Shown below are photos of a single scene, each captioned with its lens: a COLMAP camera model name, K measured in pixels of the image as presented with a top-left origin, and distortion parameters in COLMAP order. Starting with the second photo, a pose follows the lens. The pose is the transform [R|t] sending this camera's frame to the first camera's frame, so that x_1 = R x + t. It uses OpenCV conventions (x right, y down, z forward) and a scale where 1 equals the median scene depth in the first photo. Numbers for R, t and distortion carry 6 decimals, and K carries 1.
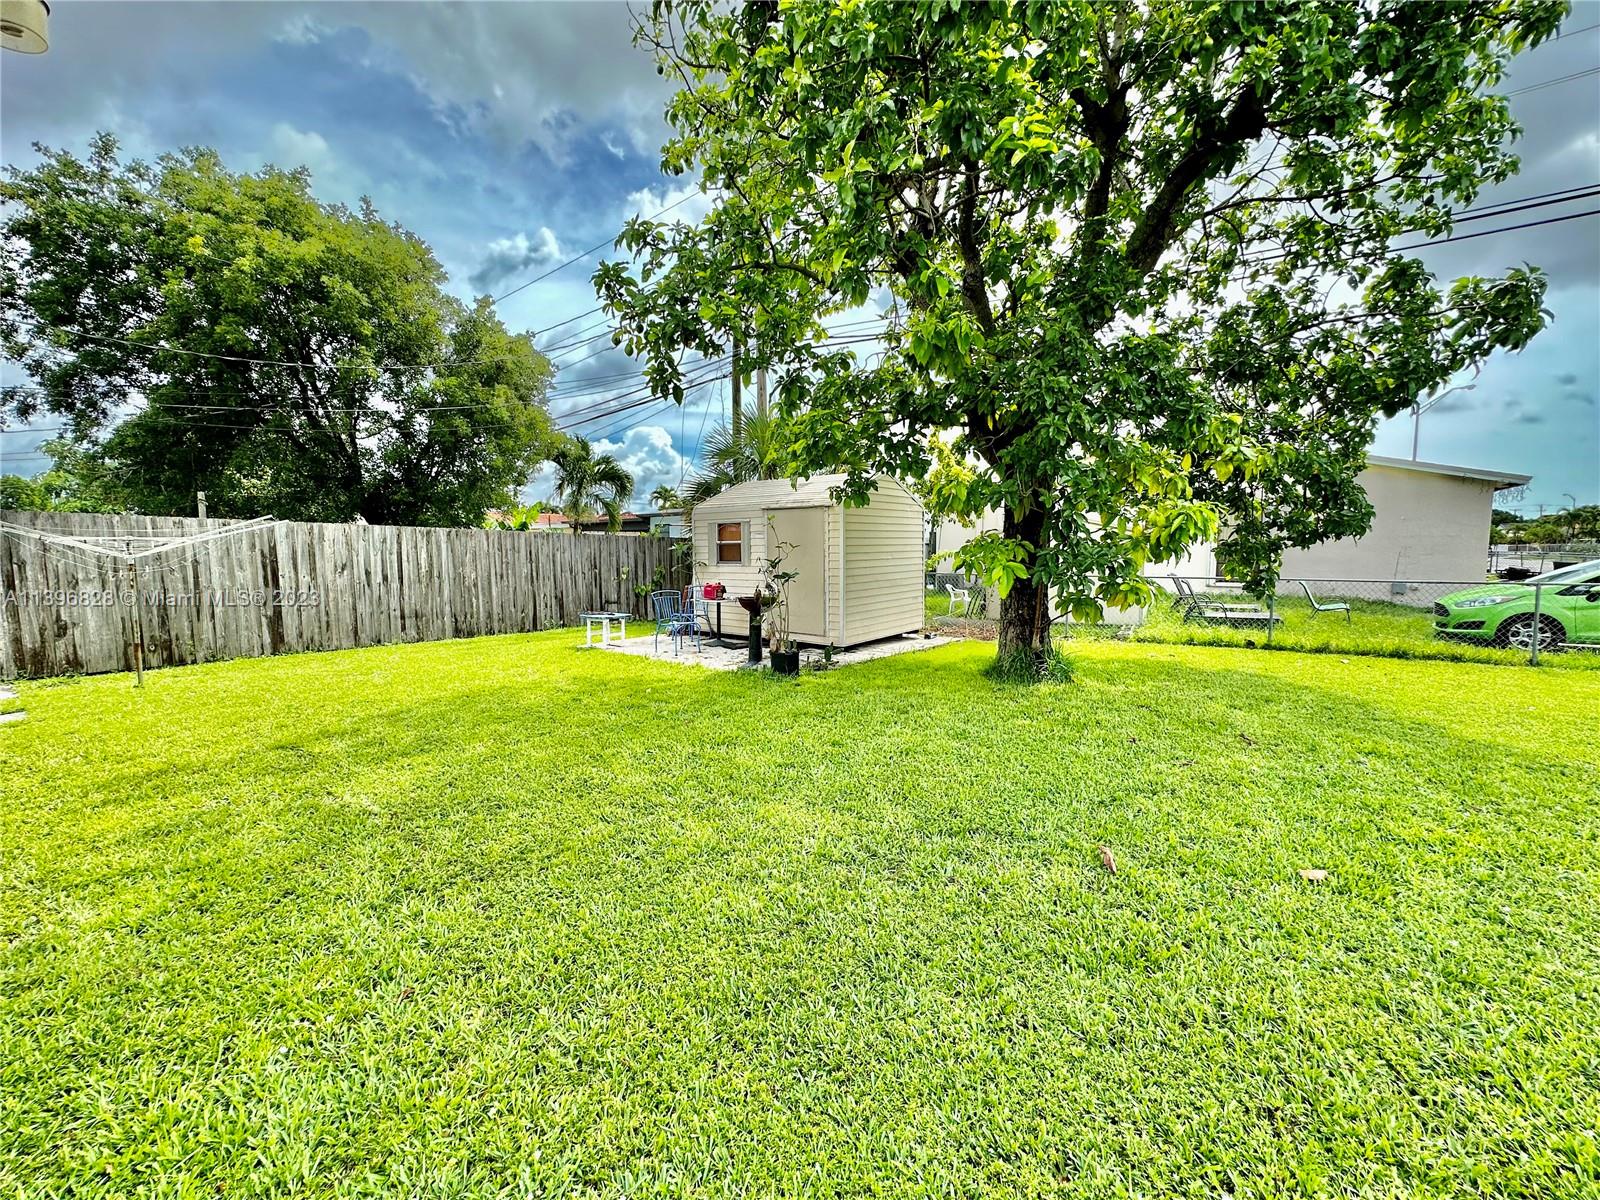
lens RADIAL K [[643.5, 0, 804.1], [0, 643.5, 605.9], [0, 0, 1]] dist [0.000103, 0.000047]
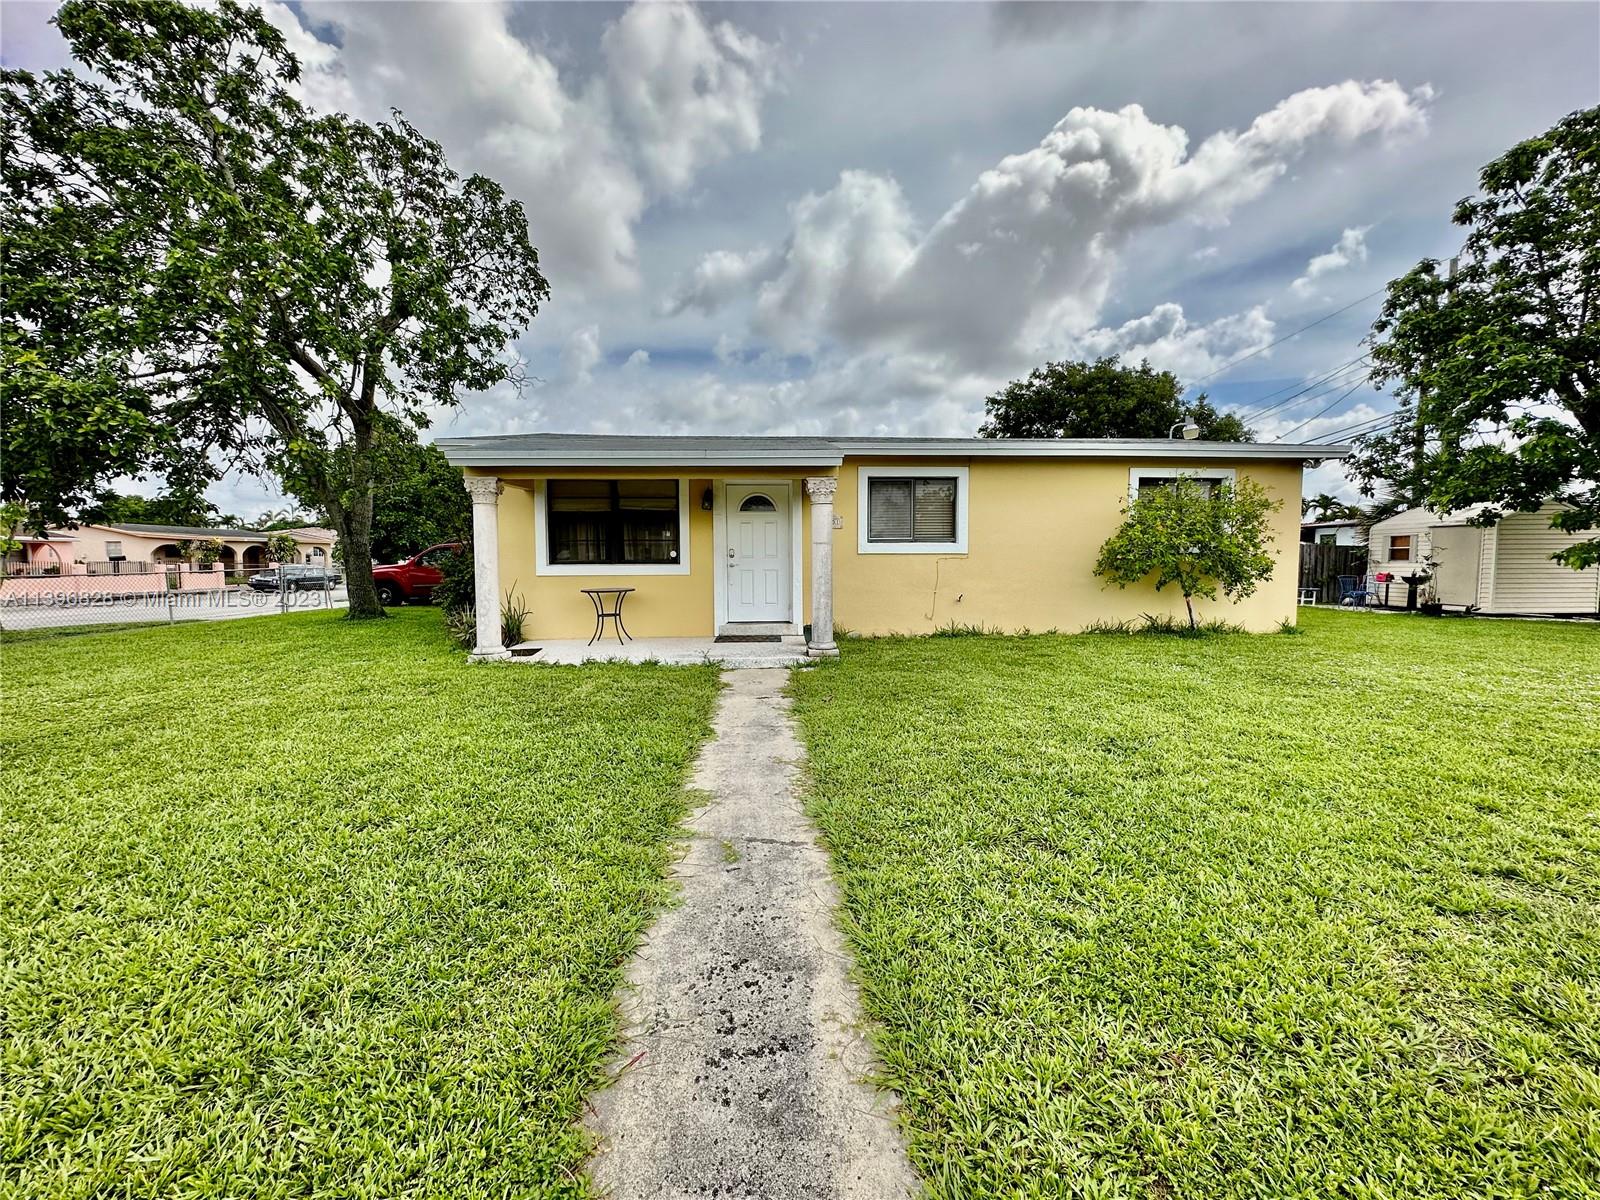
lens RADIAL K [[643.5, 0, 804.1], [0, 643.5, 605.9], [0, 0, 1]] dist [0.000103, 0.000047]
pose [[0.641424, 0.064070, -0.764506, 0.163783], [-0.076412, 0.996887, 0.019435, 0.125046], [0.763372, 0.045952, 0.644323, -1.140662]]
